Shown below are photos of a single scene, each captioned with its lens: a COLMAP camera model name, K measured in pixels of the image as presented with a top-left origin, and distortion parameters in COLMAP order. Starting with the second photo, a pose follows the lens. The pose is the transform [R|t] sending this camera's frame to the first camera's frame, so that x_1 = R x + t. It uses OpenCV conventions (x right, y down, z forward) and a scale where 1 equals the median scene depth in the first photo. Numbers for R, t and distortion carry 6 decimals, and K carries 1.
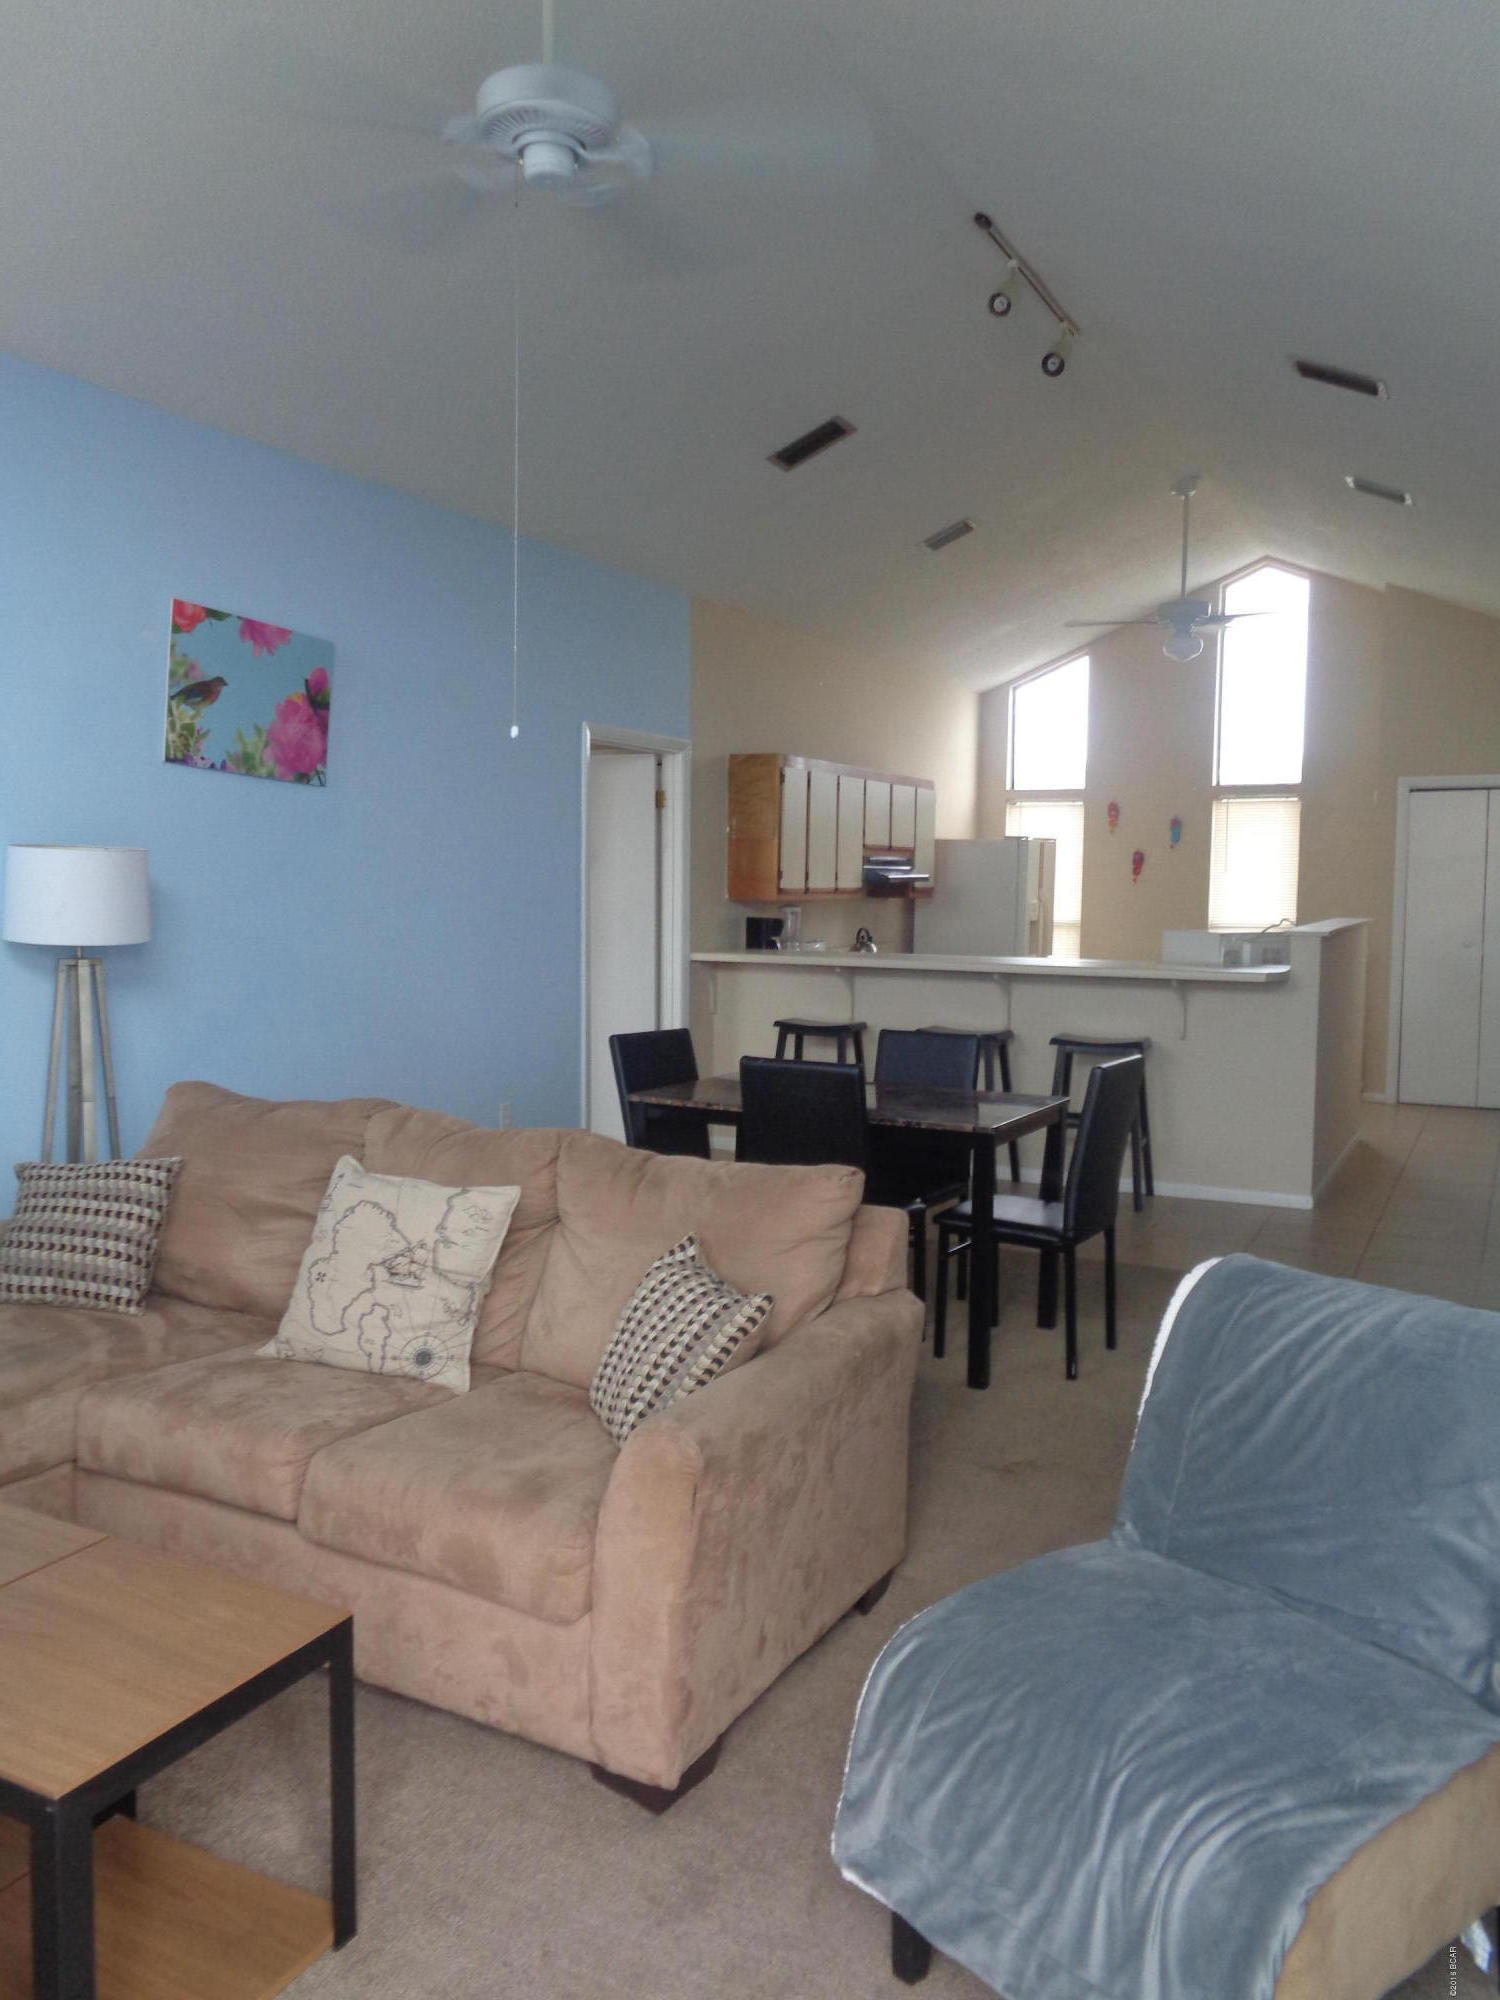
lens RADIAL K [[1498.1, 0, 726.6], [0, 1498.1, 975.0], [0, 0, 1]] dist [-0.012713, 0.010089]
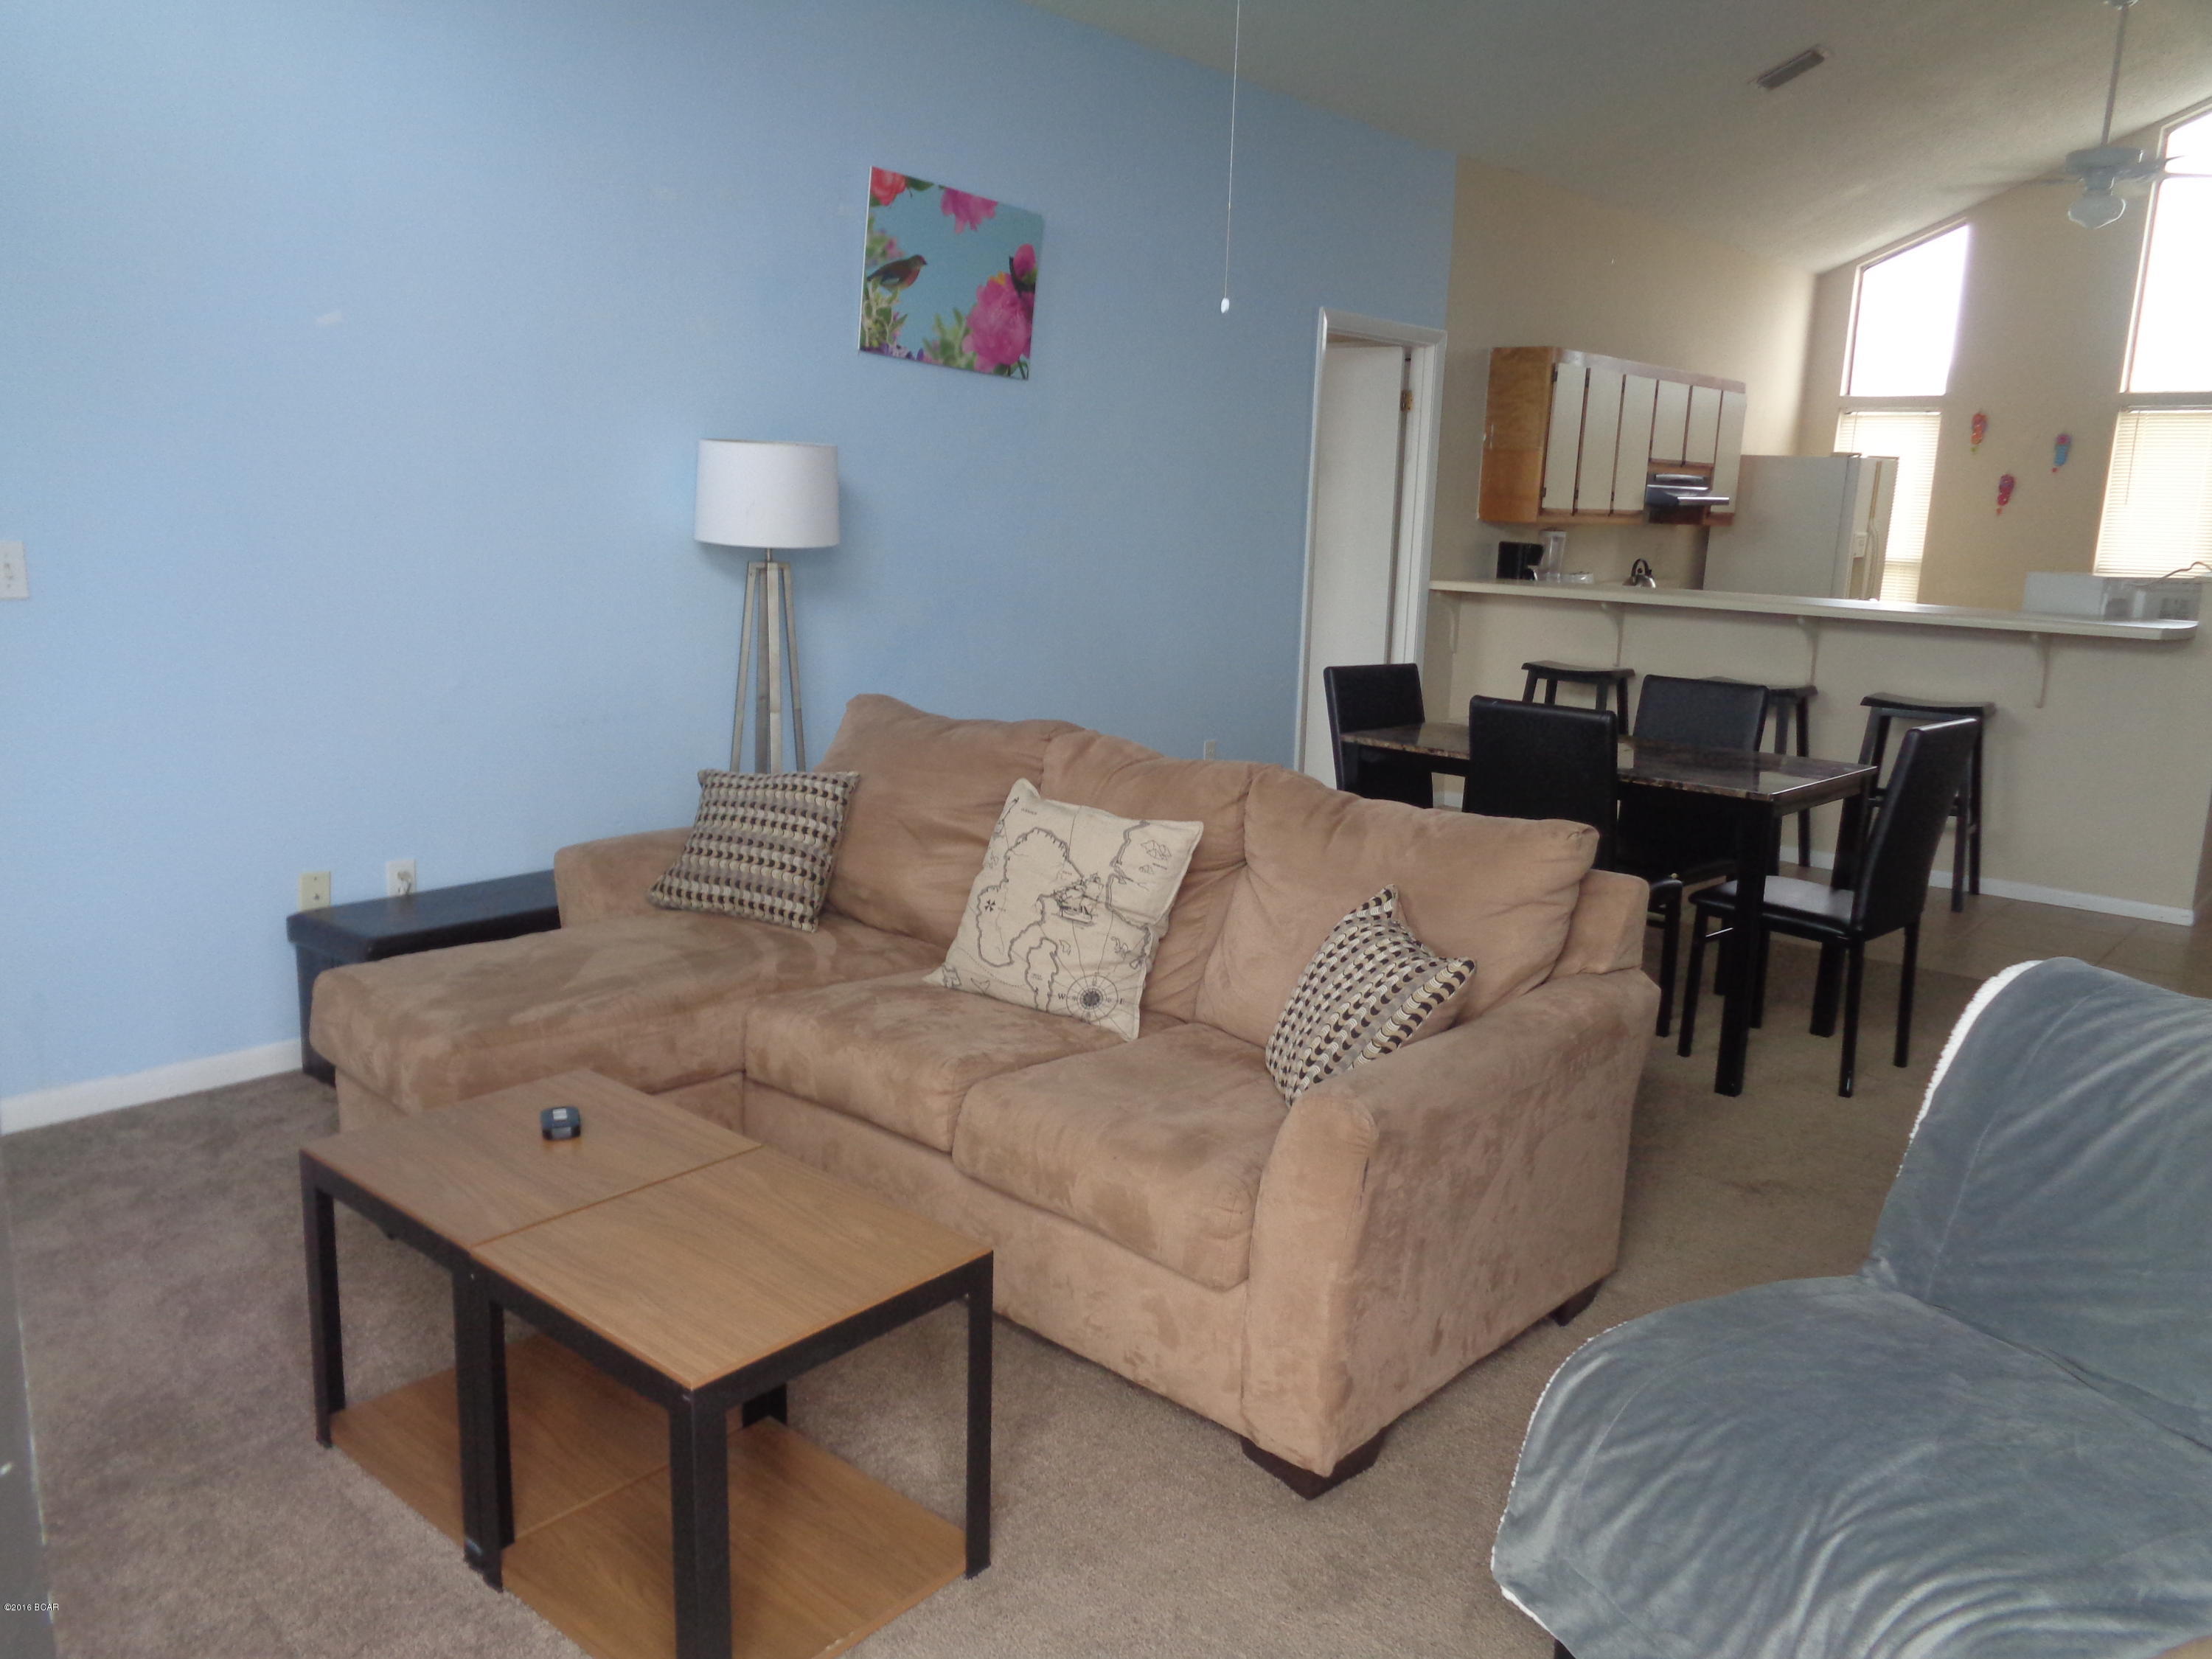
lens RADIAL K [[1656.9, 0, 1090.8], [0, 1656.9, 814.8], [0, 0, 1]] dist [-0.012713, 0.010089]
pose [[0.972531, 0.064572, -0.223640, 0.015997], [-0.036527, 0.991186, 0.127344, 0.009867], [0.229891, -0.115677, 0.966317, 0.017310]]
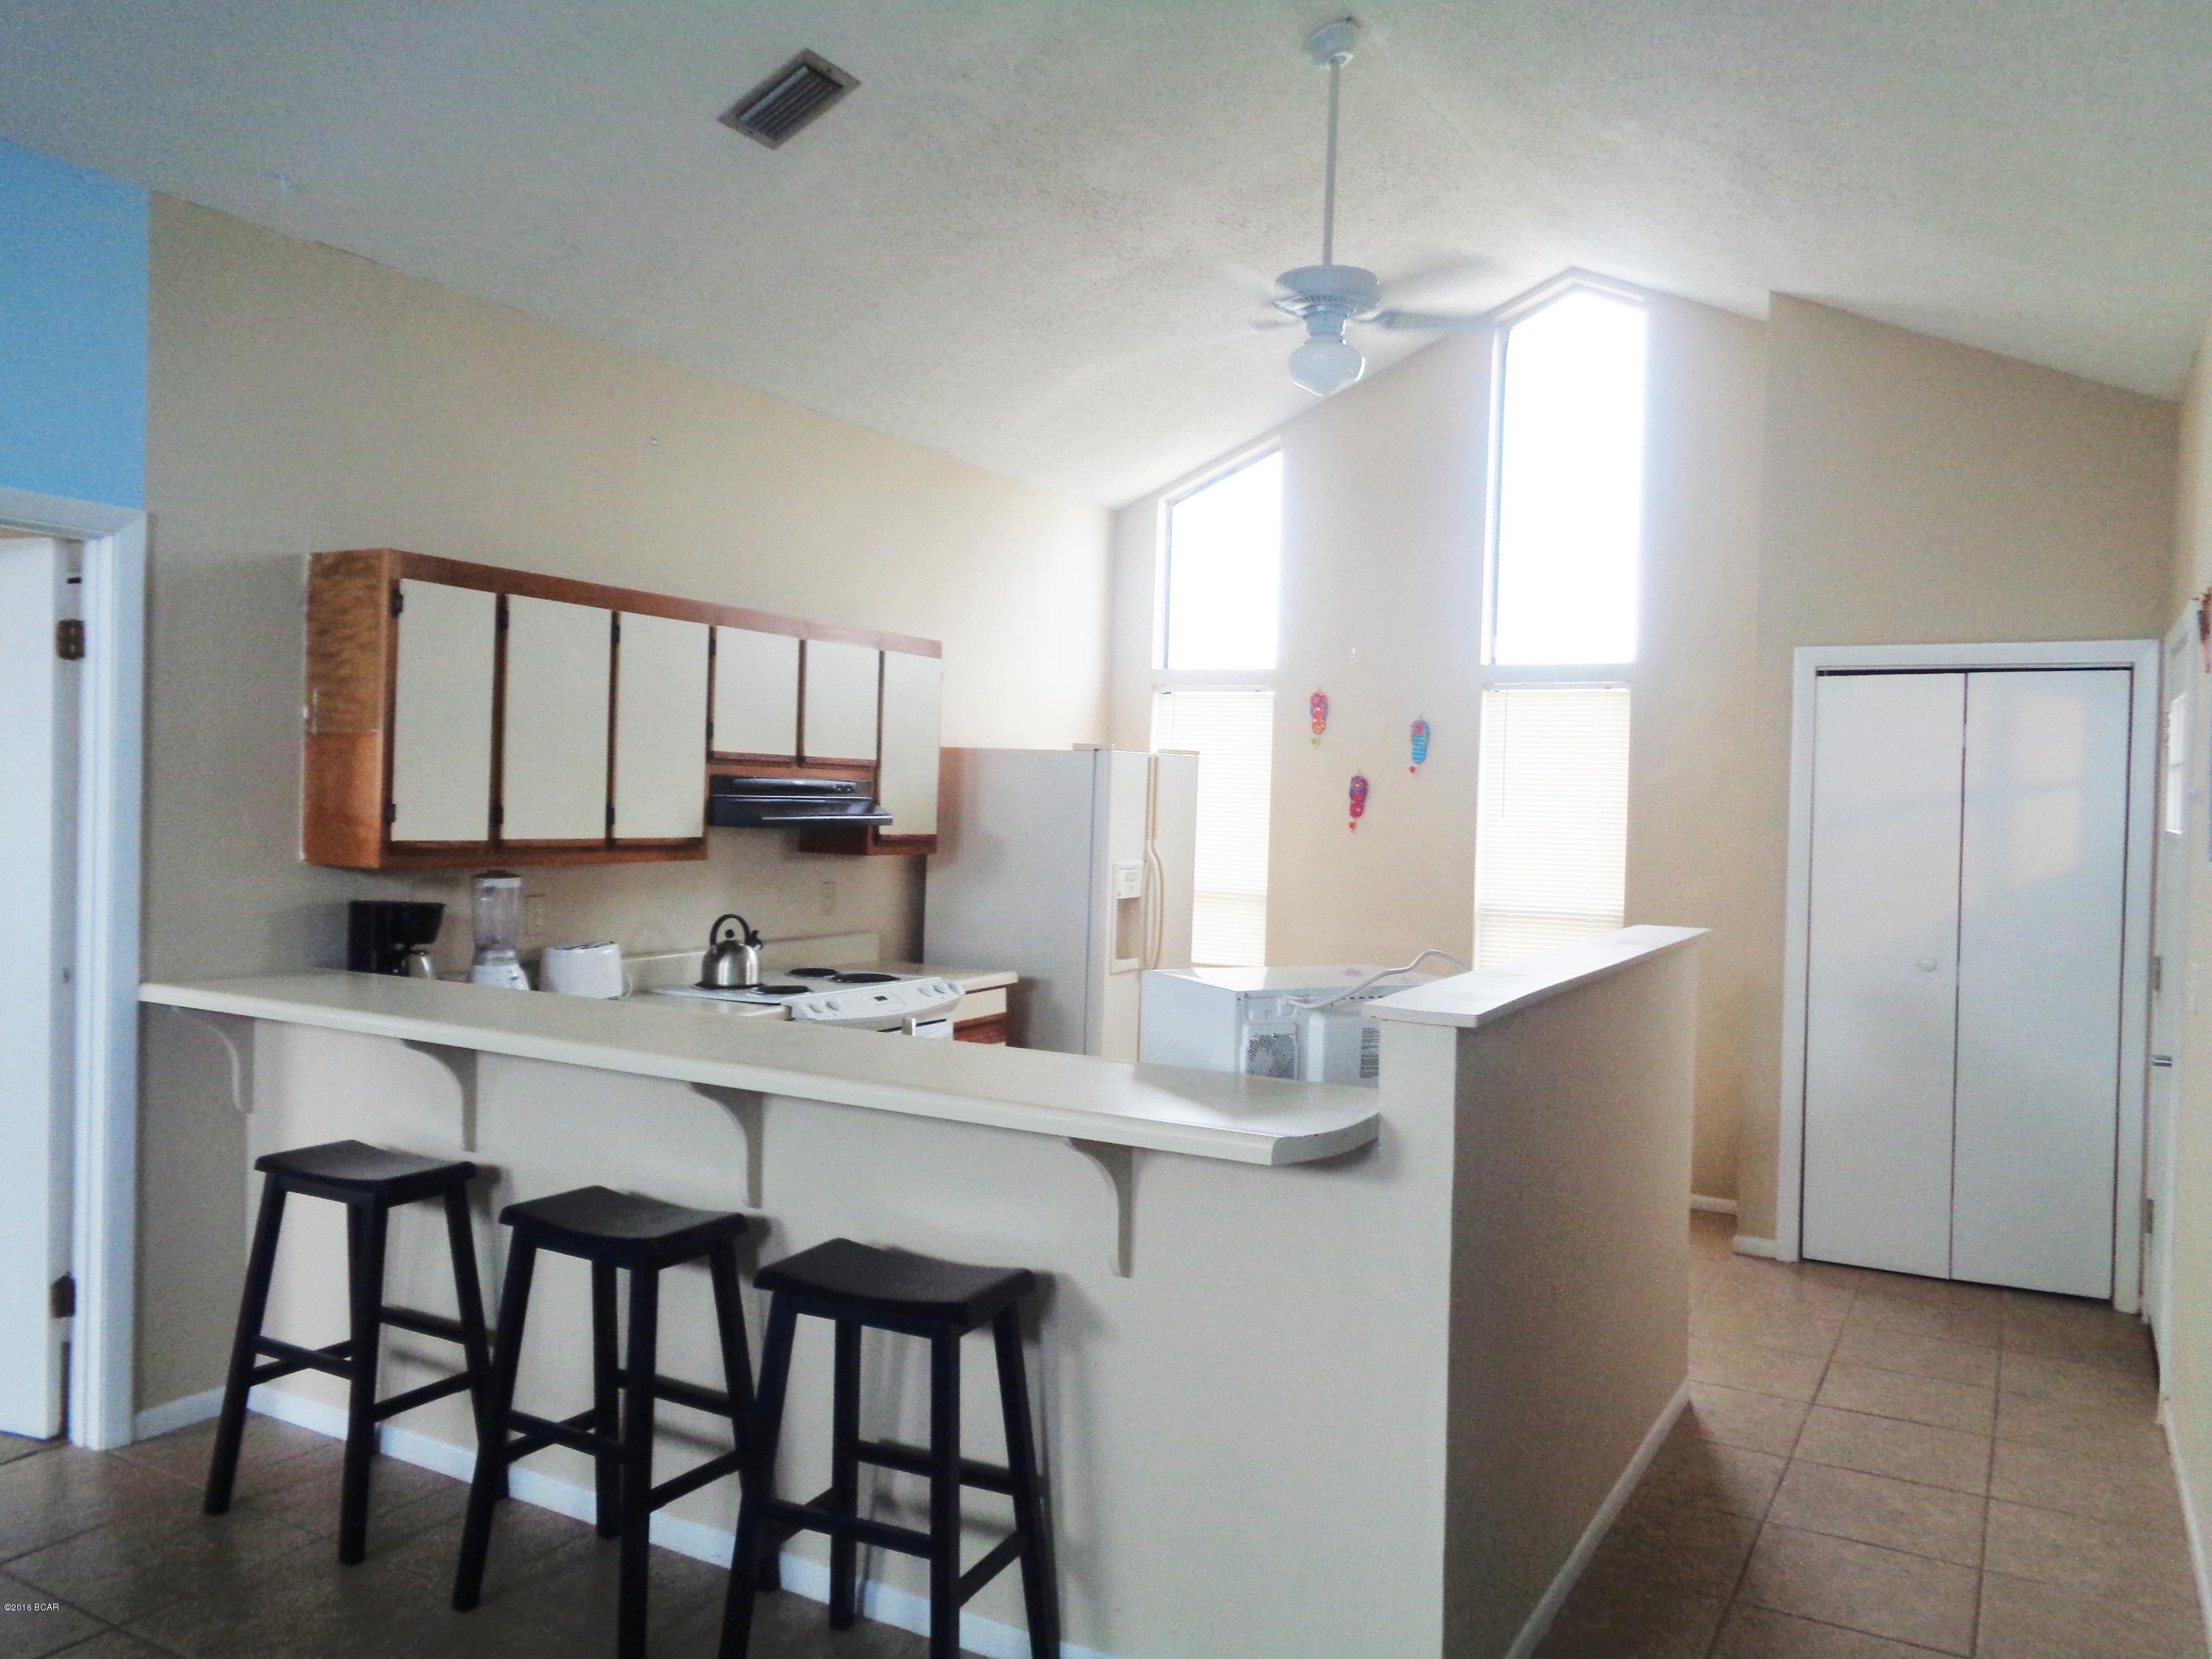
lens RADIAL K [[1656.9, 0, 1101.2], [0, 1656.9, 797.7], [0, 0, 1]] dist [-0.012713, 0.010089]
pose [[0.999533, 0.019440, -0.023557, 0.566725], [-0.020934, 0.997669, -0.064952, -0.091848], [0.022239, 0.065415, 0.997610, 1.067419]]
